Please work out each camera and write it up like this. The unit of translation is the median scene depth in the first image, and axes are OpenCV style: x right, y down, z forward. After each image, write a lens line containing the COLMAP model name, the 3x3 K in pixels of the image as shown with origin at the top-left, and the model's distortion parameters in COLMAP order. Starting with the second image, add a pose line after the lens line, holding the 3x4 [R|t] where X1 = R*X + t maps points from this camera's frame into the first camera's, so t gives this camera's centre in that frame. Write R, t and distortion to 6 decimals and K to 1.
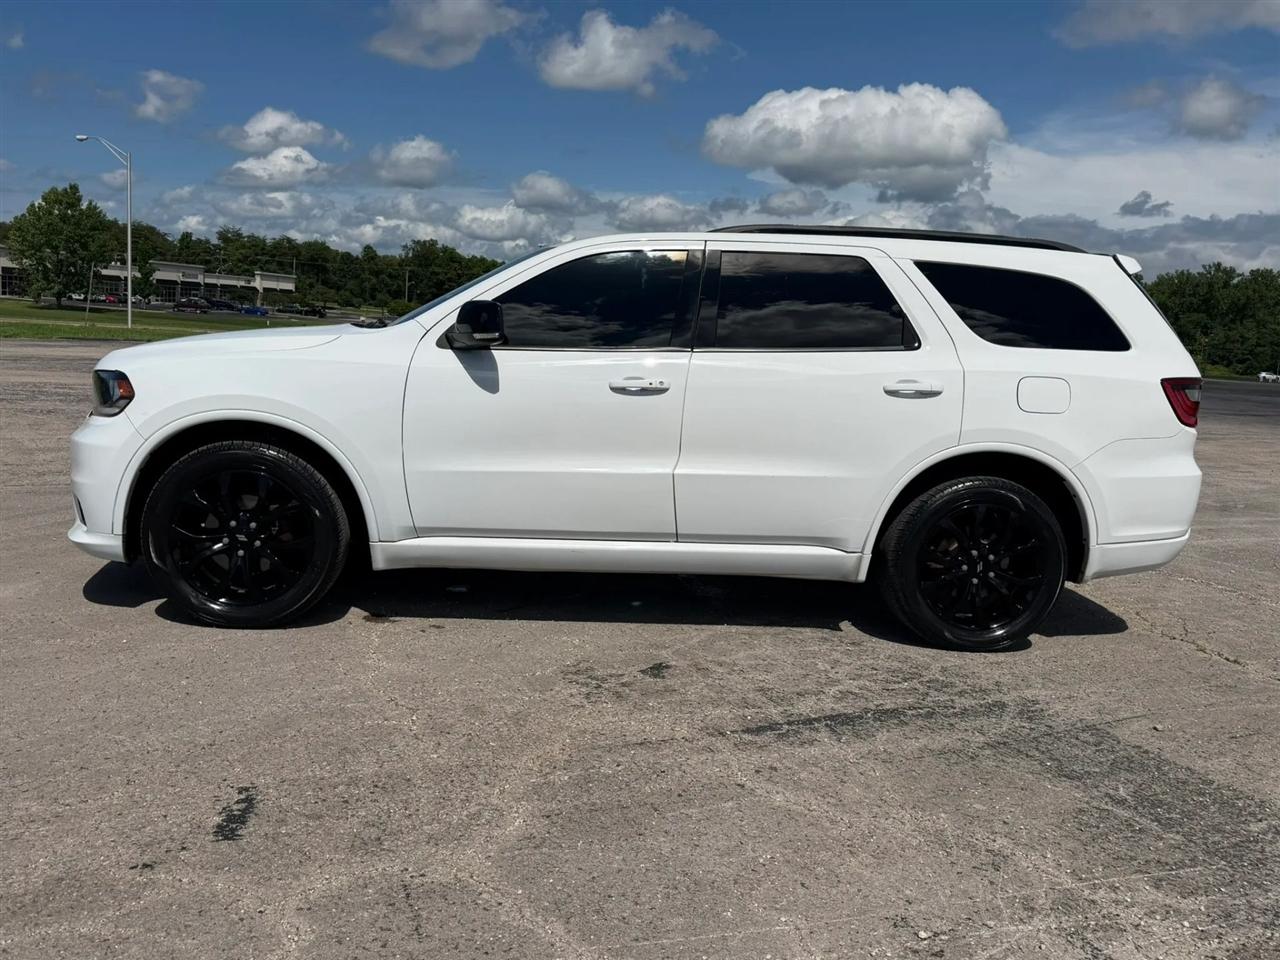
lens RADIAL K [[1026.8, 0, 640.0], [0, 1026.8, 480.0], [0, 0, 1]] dist [0.049100, -0.066033]
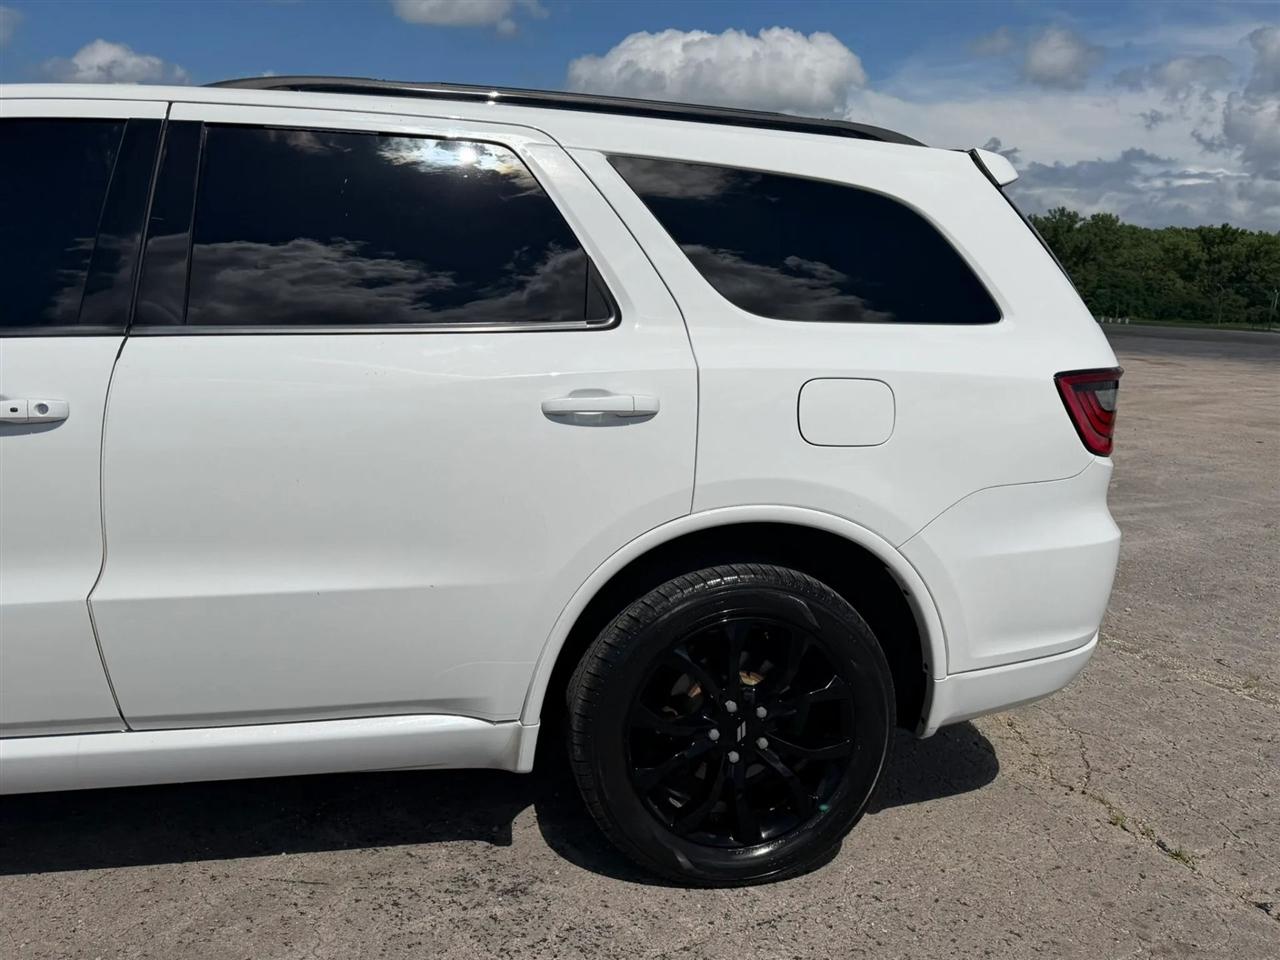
lens RADIAL K [[1033.3, 0, 640.0], [0, 1033.3, 480.0], [0, 0, 1]] dist [0.104231, -0.158741]
pose [[0.991788, -0.031873, 0.123858, 0.215159], [0.025956, 0.998457, 0.049098, -0.075259], [-0.125231, -0.045480, 0.991085, 0.477353]]
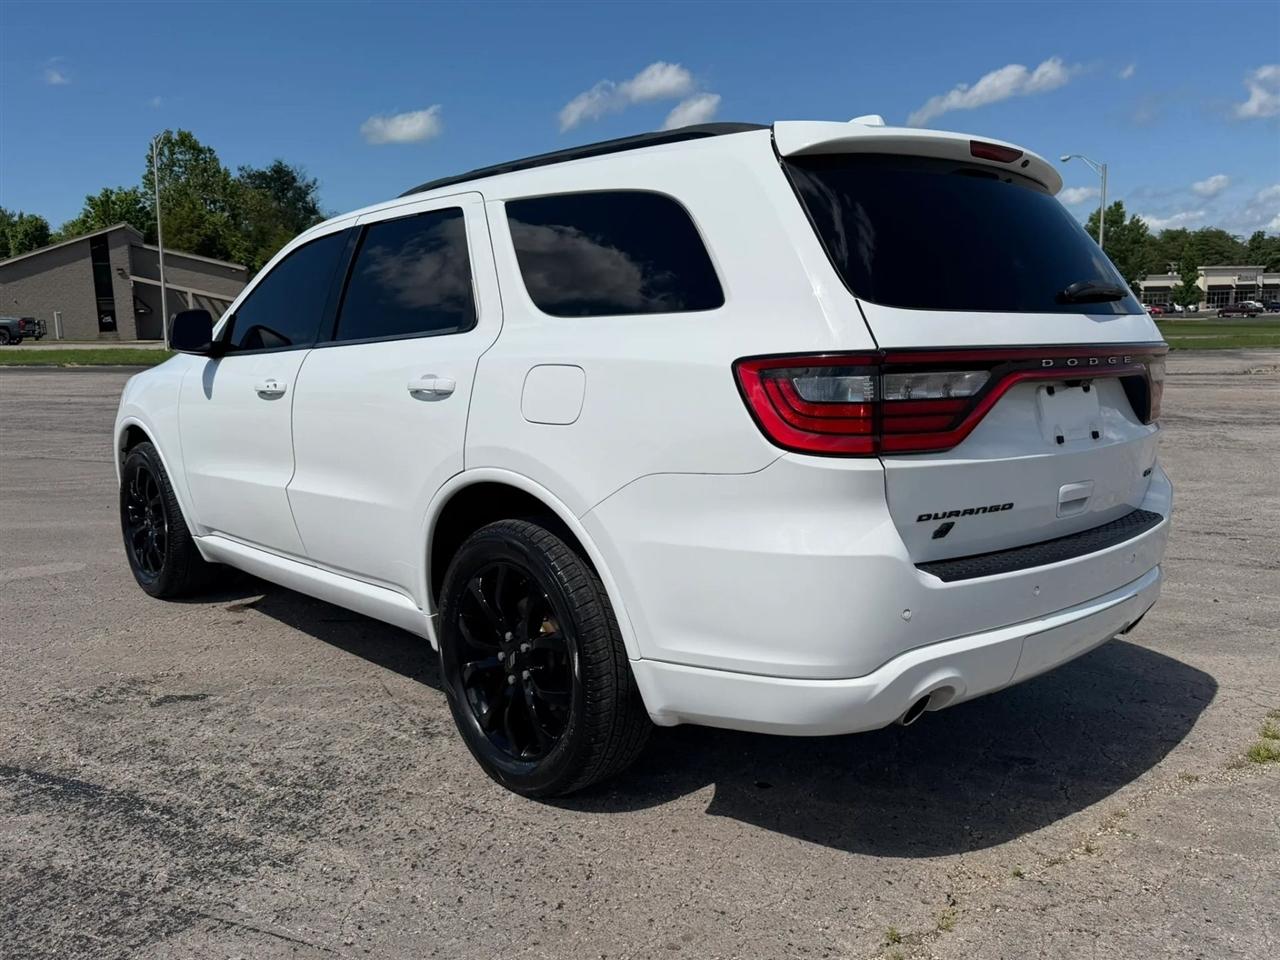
lens RADIAL K [[1033.3, 0, 640.0], [0, 1033.3, 480.0], [0, 0, 1]] dist [0.104231, -0.158741]
pose [[0.606685, 0.049175, -0.793420, 0.896167], [-0.058605, 0.998136, 0.017052, -0.044422], [0.792779, 0.036153, 0.608436, 0.666361]]
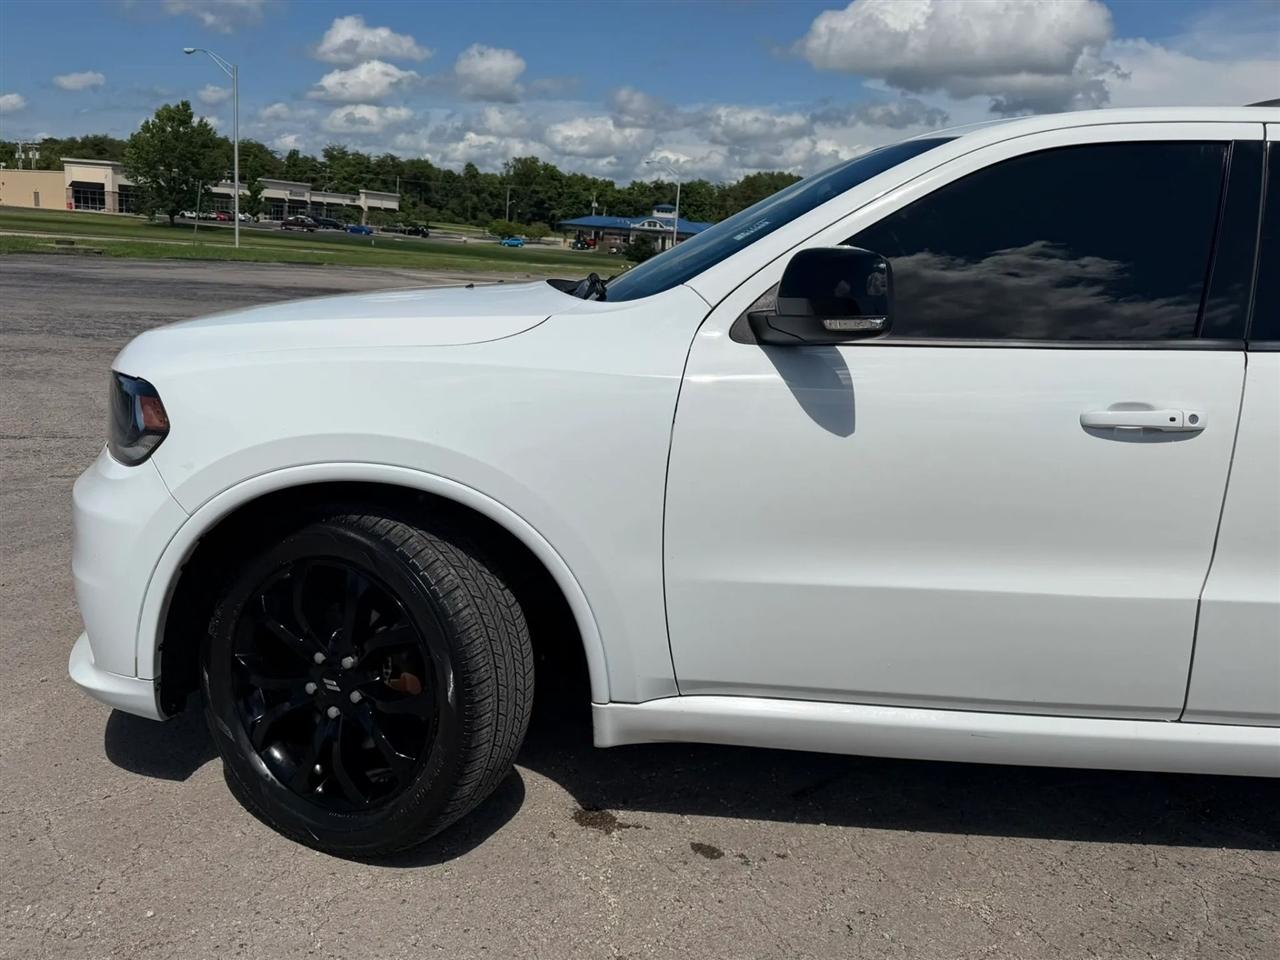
lens RADIAL K [[1045.4, 0, 629.1], [0, 1045.4, 468.1], [0, 0, 1]] dist [0.102610, -0.151462]
pose [[0.994118, 0.026631, -0.104975, -0.181992], [-0.020426, 0.998005, 0.059739, -0.090731], [0.106357, -0.057244, 0.992679, 0.446632]]
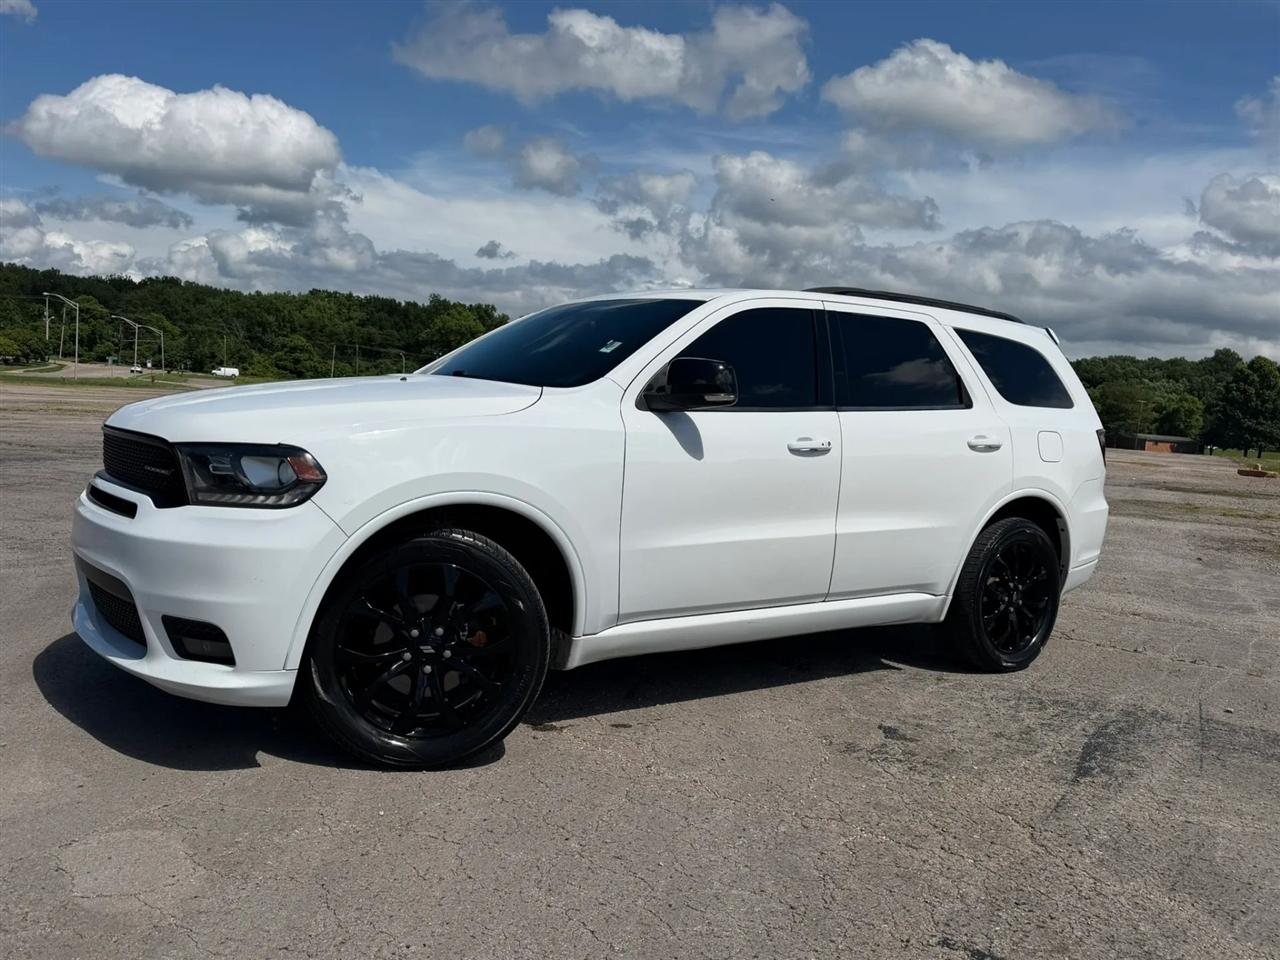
lens RADIAL K [[1071.9, 0, 640.0], [0, 1071.9, 480.0], [0, 0, 1]] dist [0.006540, -0.000524]
pose [[0.846243, -0.038891, 0.531376, -0.655421], [0.056359, 0.998271, -0.016692, -0.049291], [-0.529808, 0.044073, 0.846972, 0.206566]]
